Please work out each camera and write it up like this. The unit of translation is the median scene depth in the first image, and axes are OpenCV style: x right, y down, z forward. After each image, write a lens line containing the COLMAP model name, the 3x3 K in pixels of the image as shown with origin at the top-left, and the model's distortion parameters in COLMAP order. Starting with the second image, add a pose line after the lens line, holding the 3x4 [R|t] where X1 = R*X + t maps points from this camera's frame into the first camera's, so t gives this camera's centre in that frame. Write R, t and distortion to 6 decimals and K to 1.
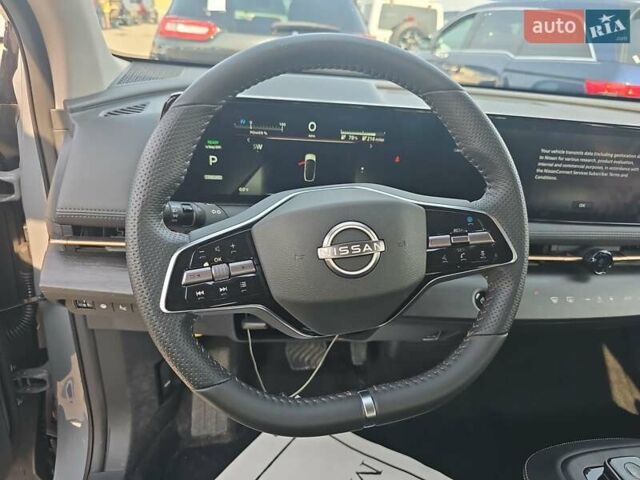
lens RADIAL K [[623.0, 0, 319.1], [0, 623.0, 239.7], [0, 0, 1]] dist [0.148530, 0.000000]
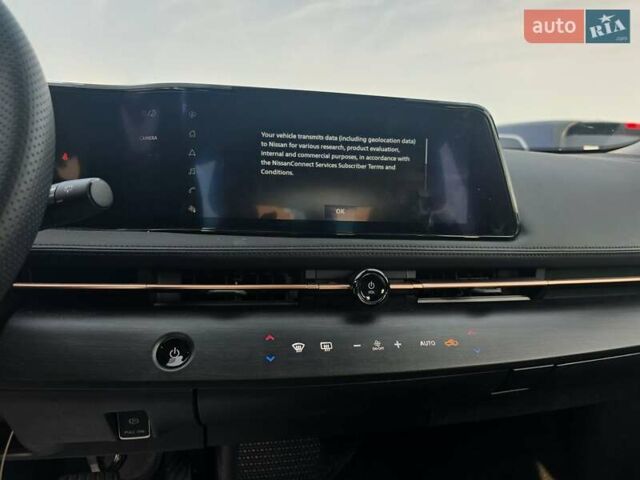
lens RADIAL K [[623.0, 0, 319.5], [0, 623.0, 242.6], [0, 0, 1]] dist [0.148530, 0.000000]
pose [[0.847537, -0.116770, 0.517732, 0.025944], [0.100578, 0.993157, 0.059350, -0.059393], [-0.521119, 0.001771, 0.853482, 0.397138]]
